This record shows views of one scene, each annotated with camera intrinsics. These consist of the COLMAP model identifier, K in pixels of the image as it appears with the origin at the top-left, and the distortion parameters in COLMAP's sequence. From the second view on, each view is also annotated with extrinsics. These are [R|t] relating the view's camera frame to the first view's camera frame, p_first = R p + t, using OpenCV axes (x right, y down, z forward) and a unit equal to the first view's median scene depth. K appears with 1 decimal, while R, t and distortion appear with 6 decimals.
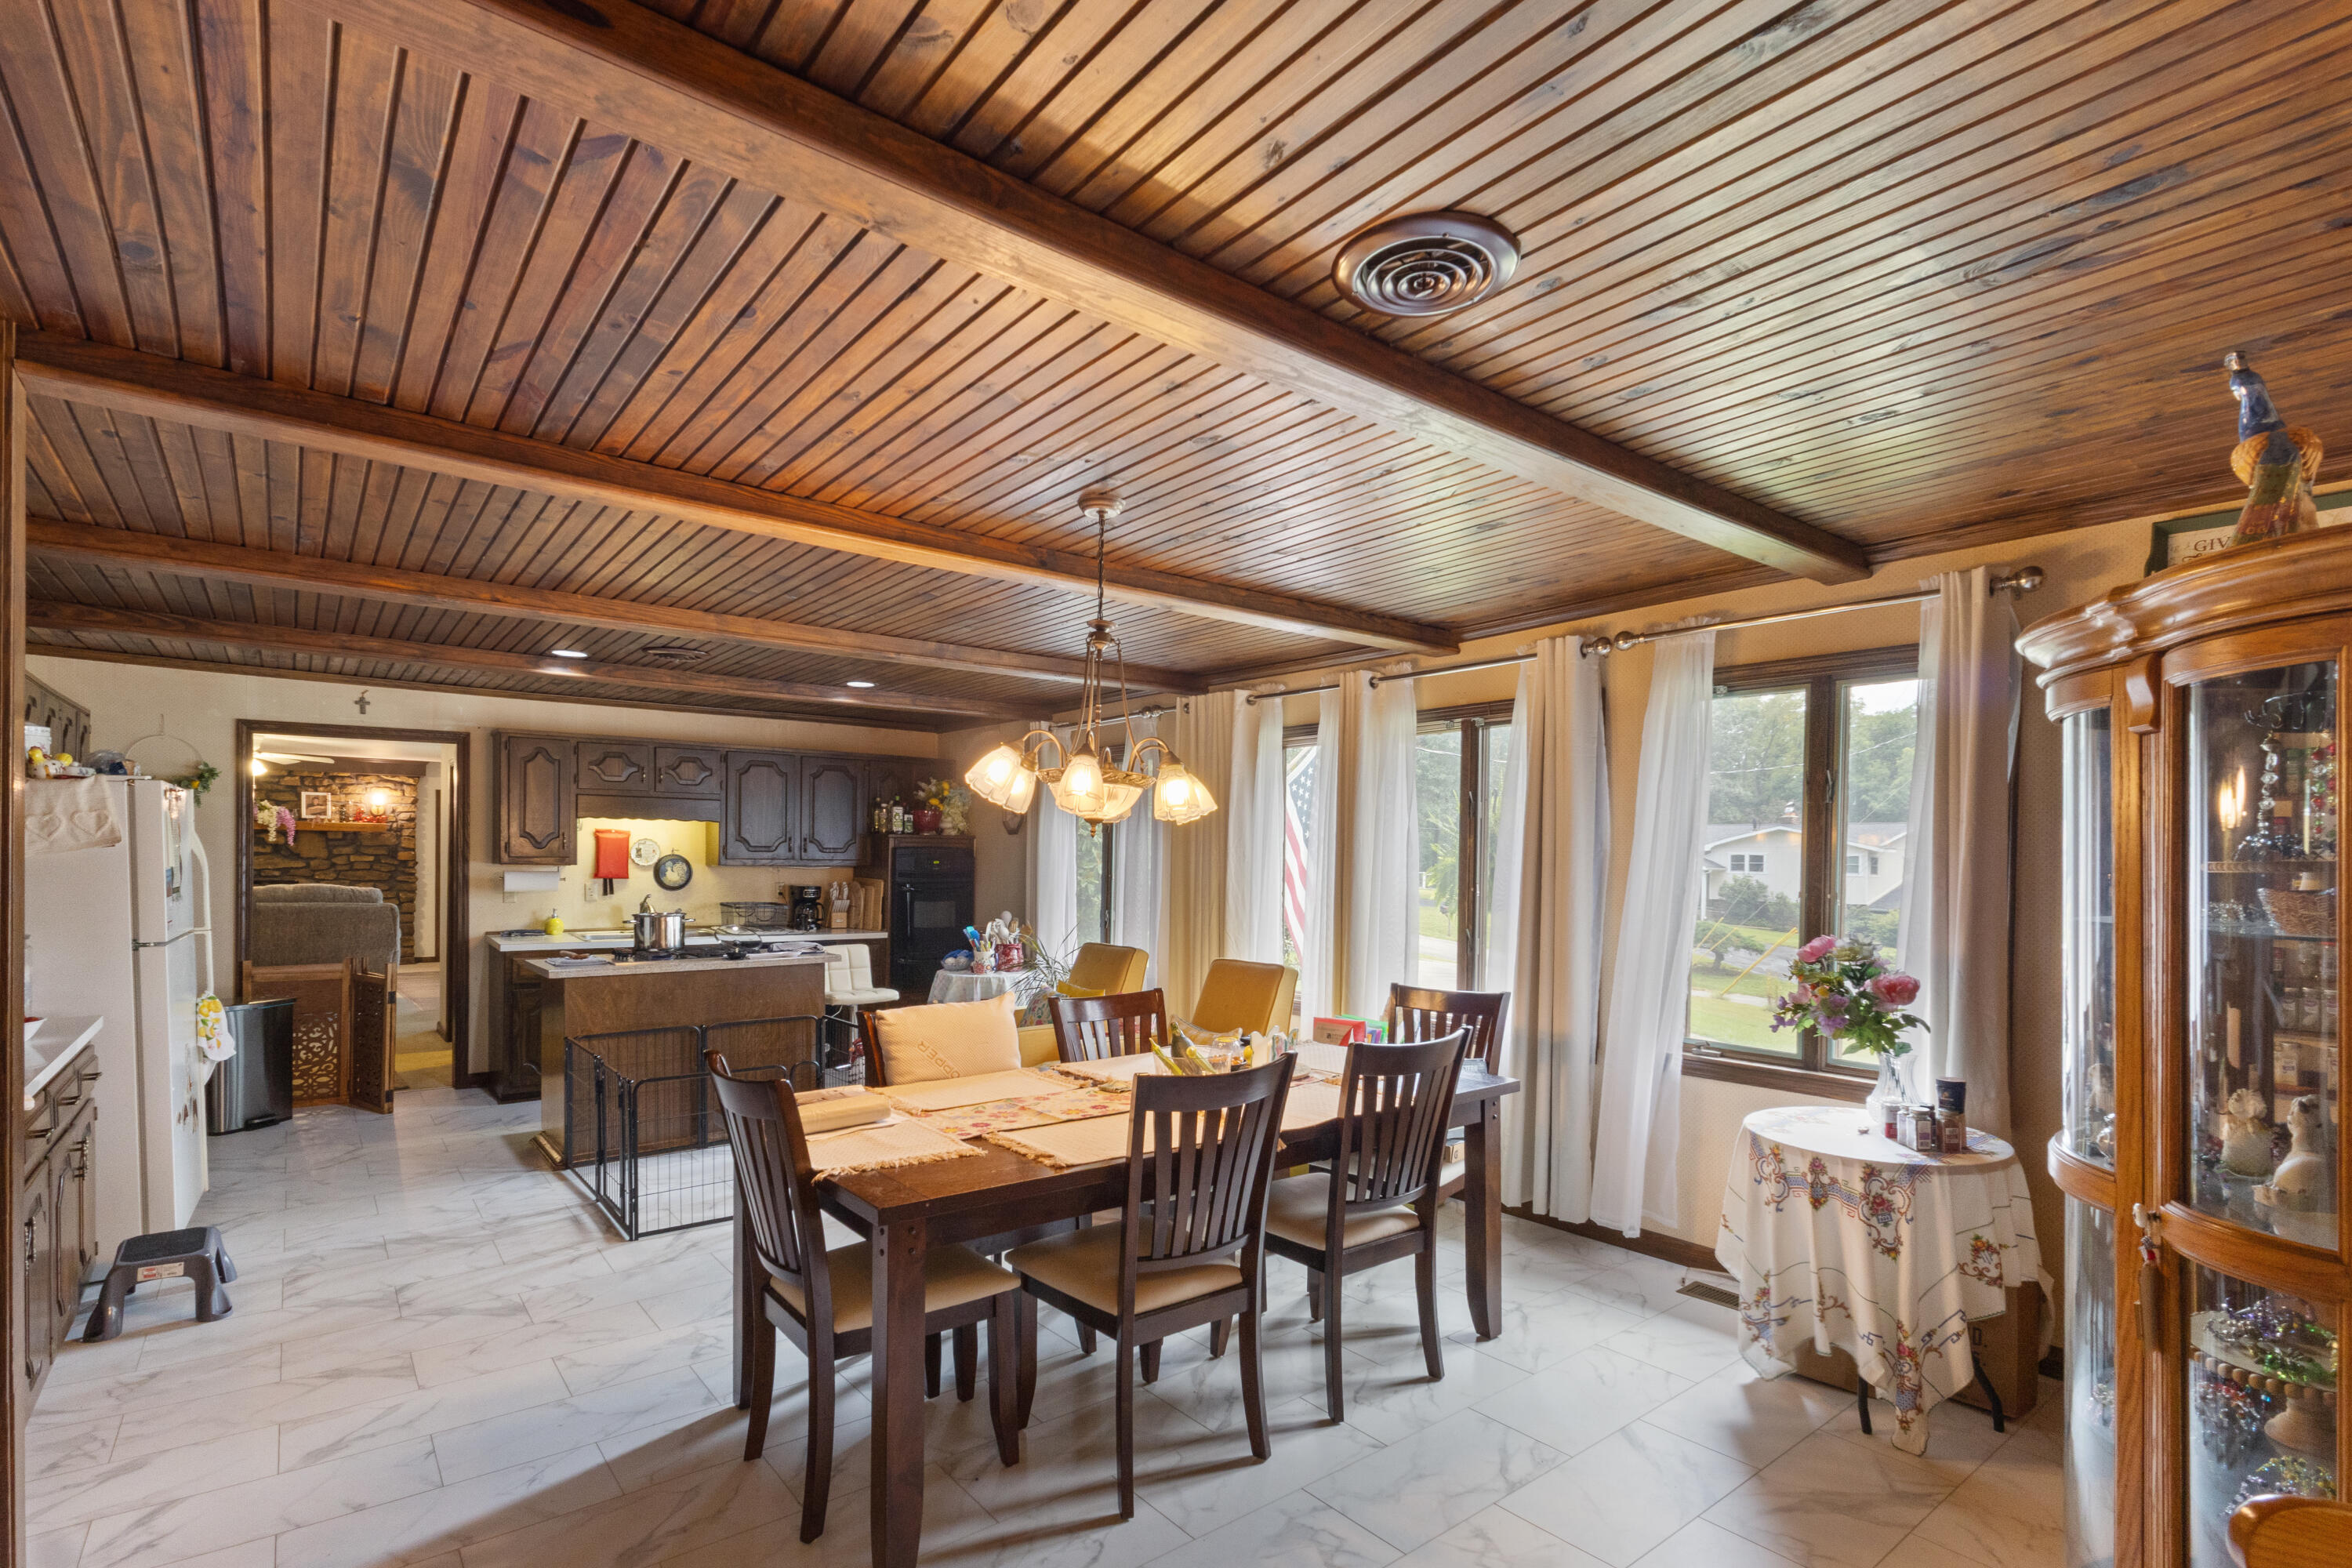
lens RADIAL K [[1092.0, 0, 1181.3], [0, 1092.0, 866.6], [0, 0, 1]] dist [-0.002660, 0.000898]
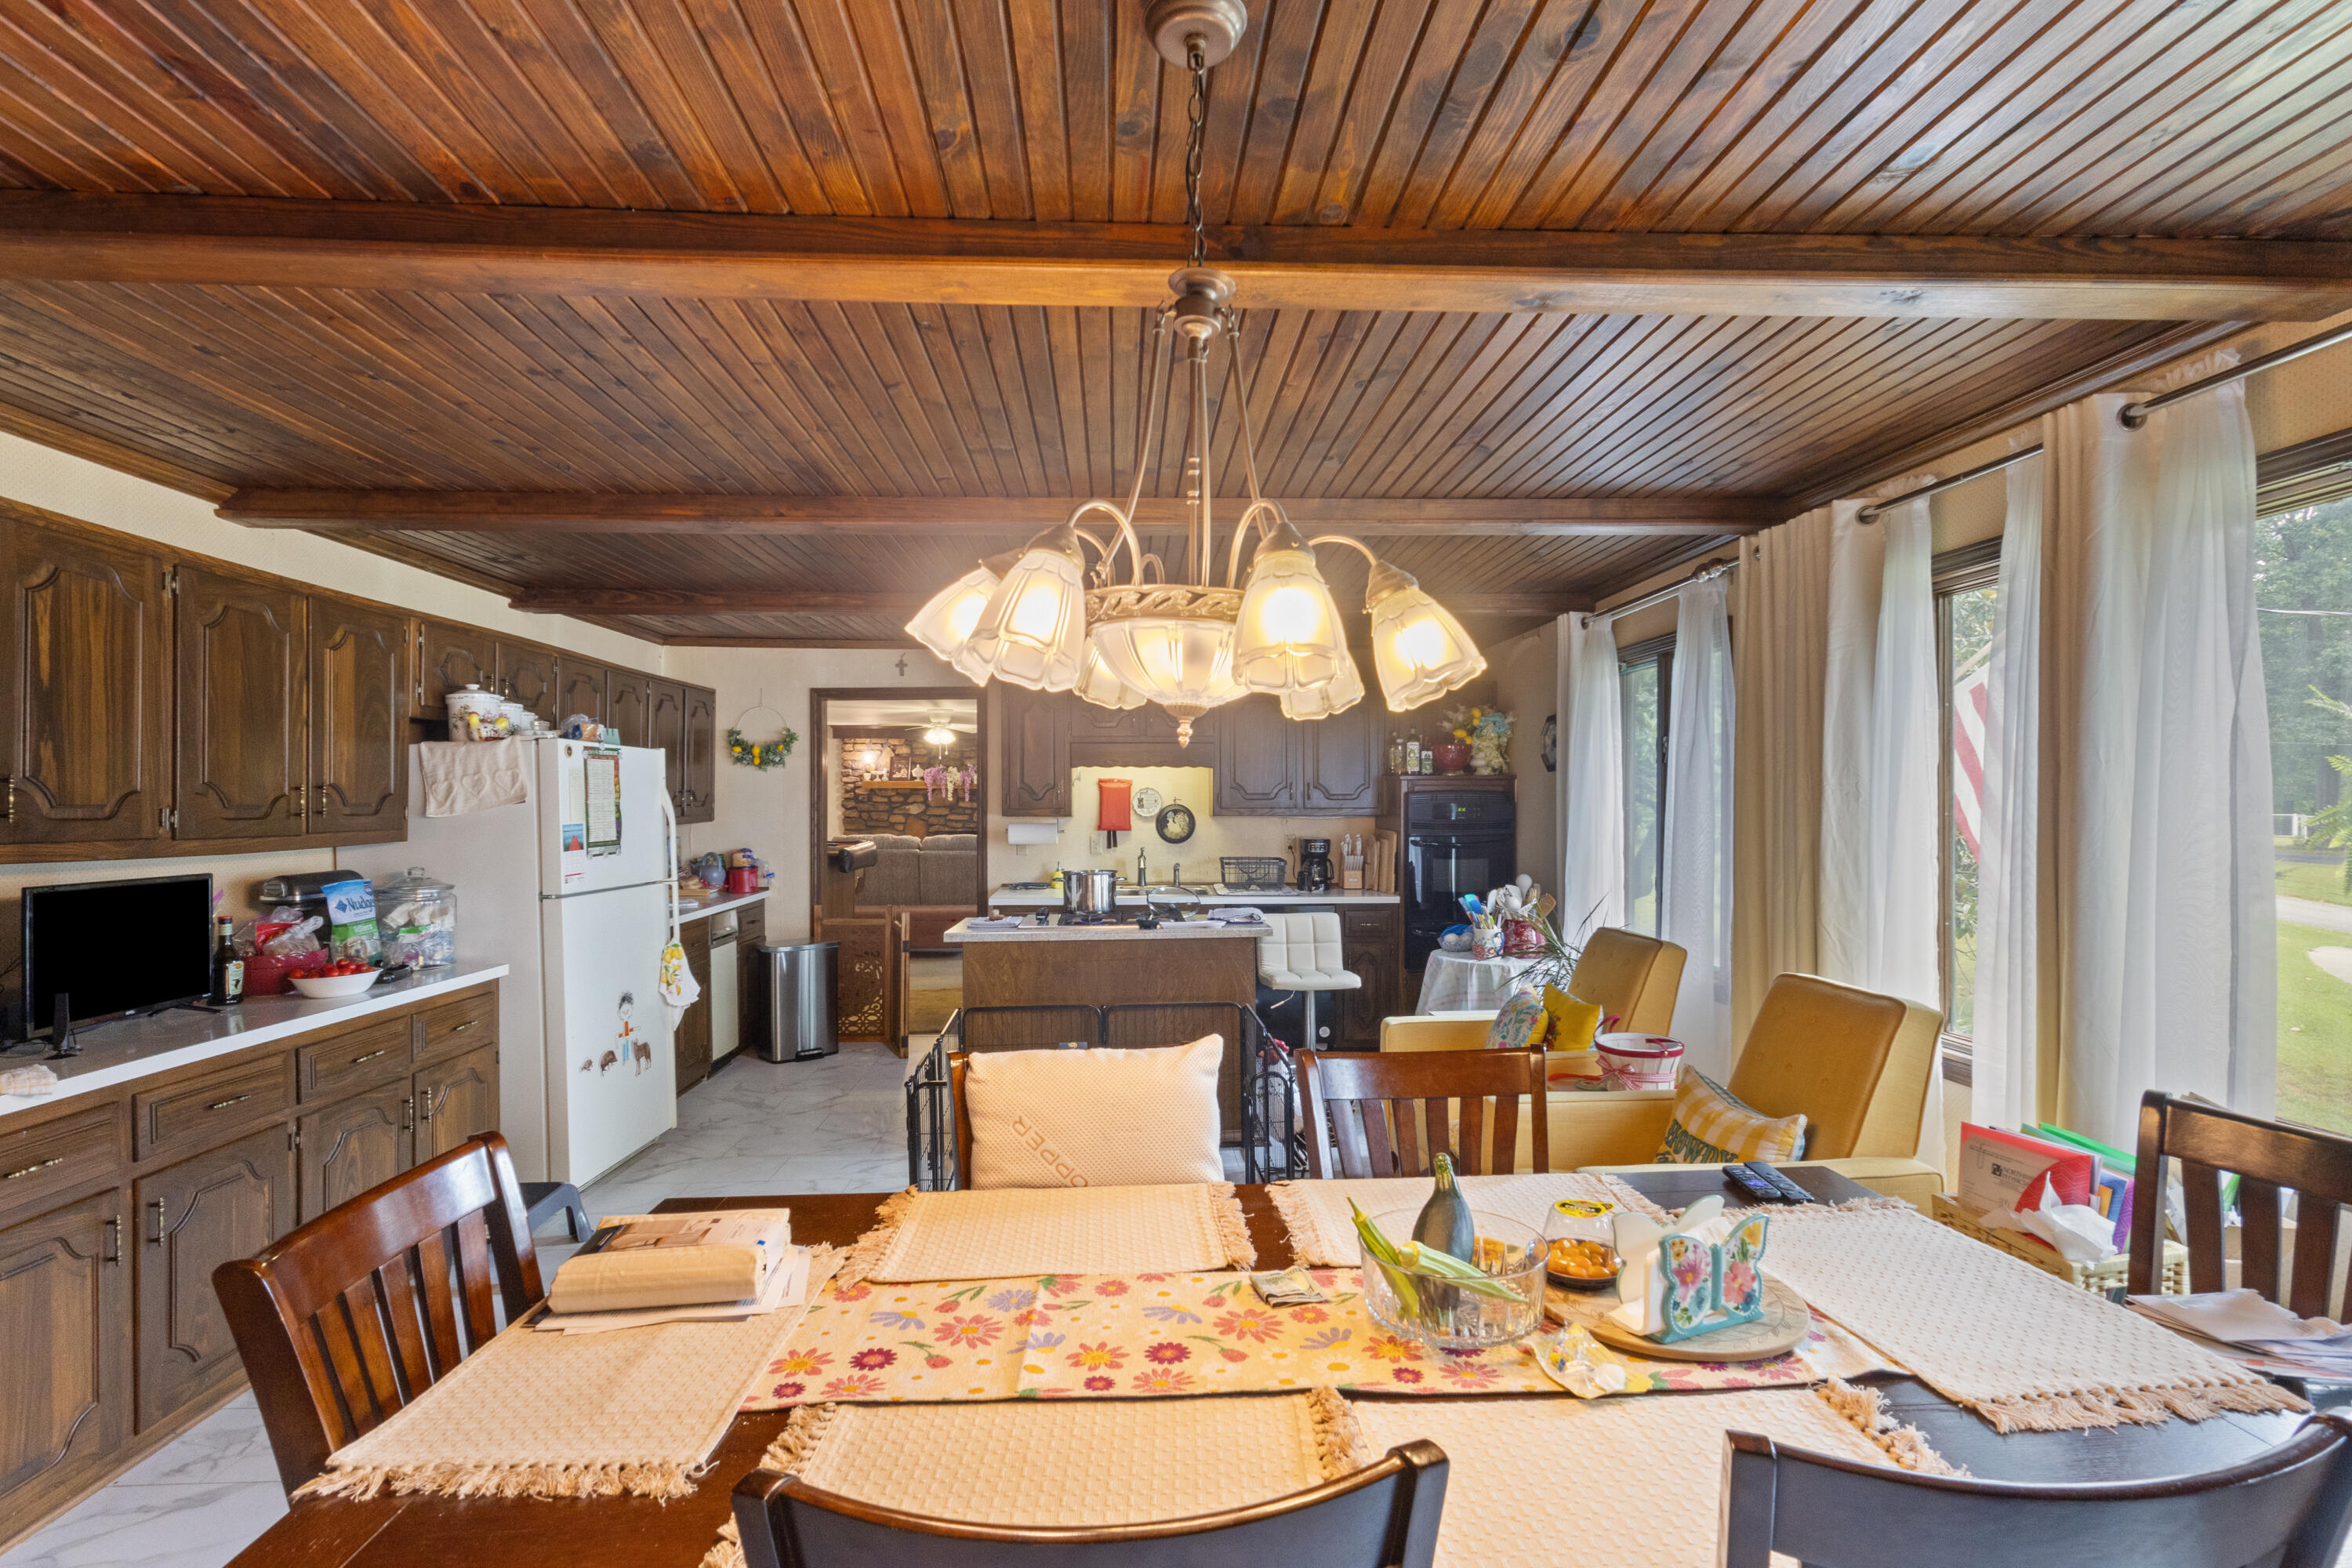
lens RADIAL K [[1092.0, 0, 1182.8], [0, 1092.0, 812.6], [0, 0, 1]] dist [-0.002660, 0.000898]
pose [[0.816192, -0.009741, -0.577699, 0.111362], [0.007992, 0.999953, -0.005570, 0.001468], [0.577726, -0.000071, 0.816231, 0.378742]]
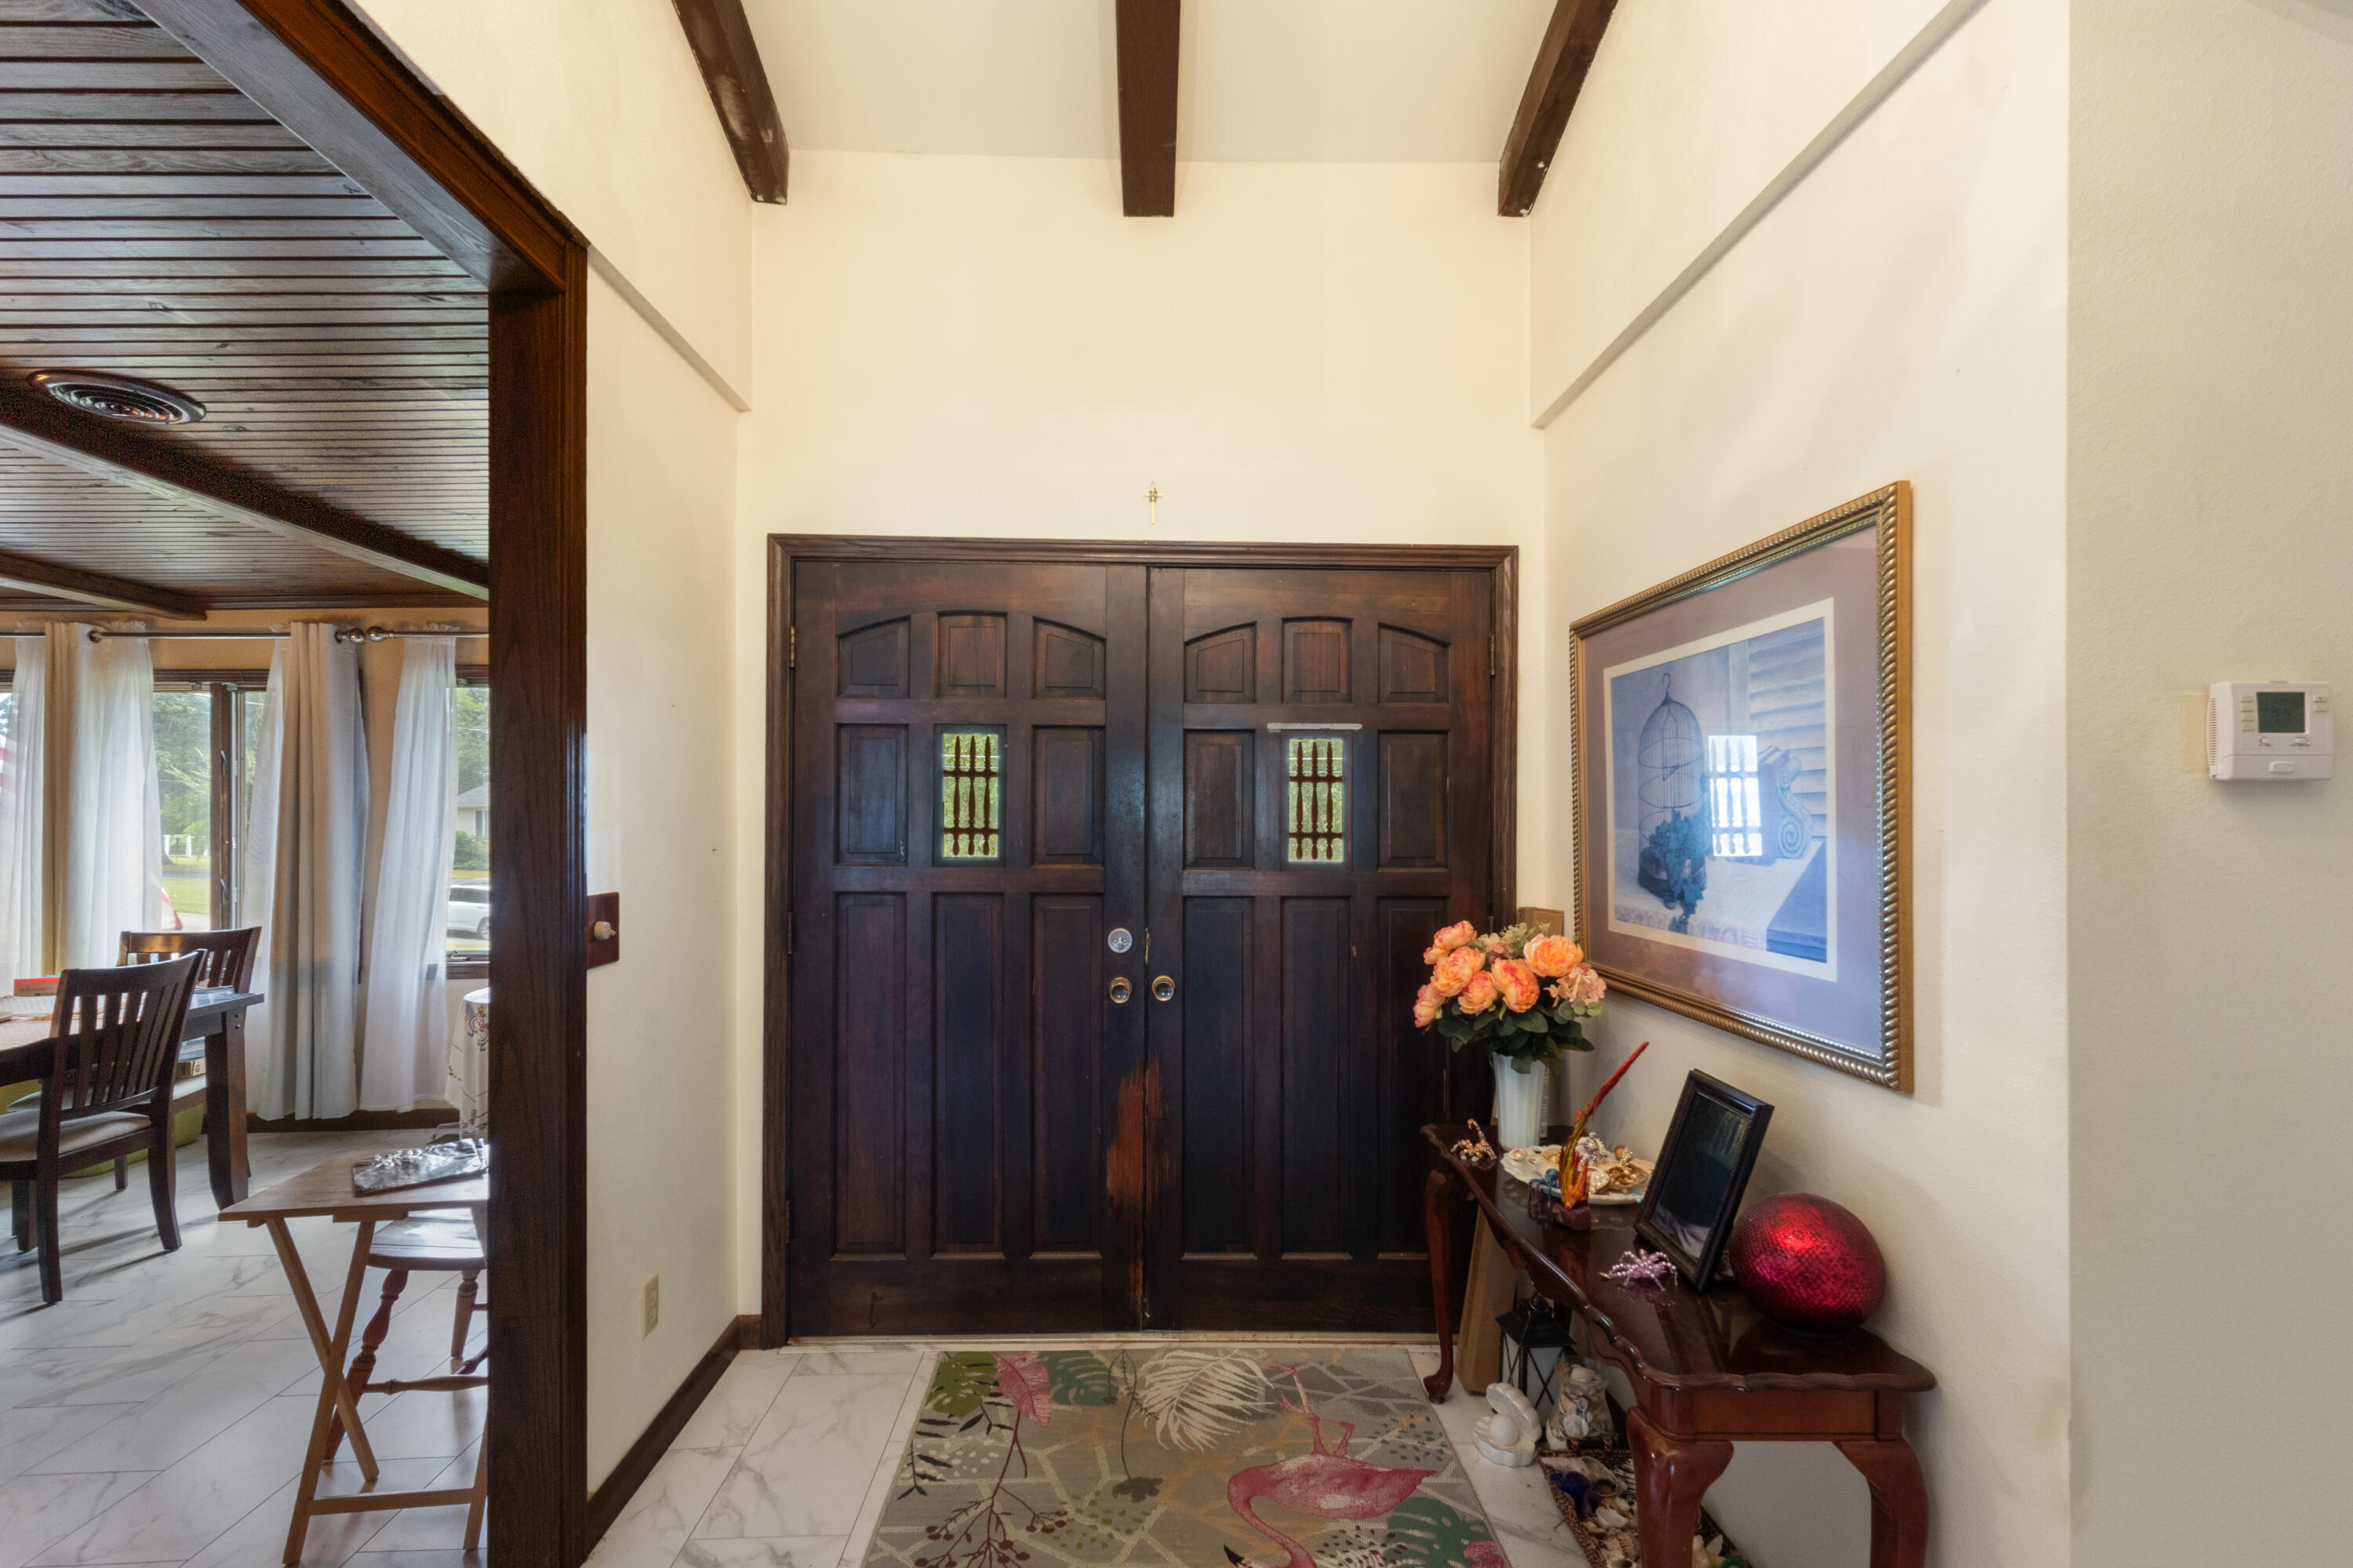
lens RADIAL K [[1092.5, 0, 1183.6], [0, 1092.5, 816.1], [0, 0, 1]] dist [-0.002660, 0.000898]
pose [[0.583680, -0.012549, 0.811887, -0.052233], [0.015282, 0.999873, 0.004468, 0.004968], [-0.811840, 0.009799, 0.583798, -0.376110]]
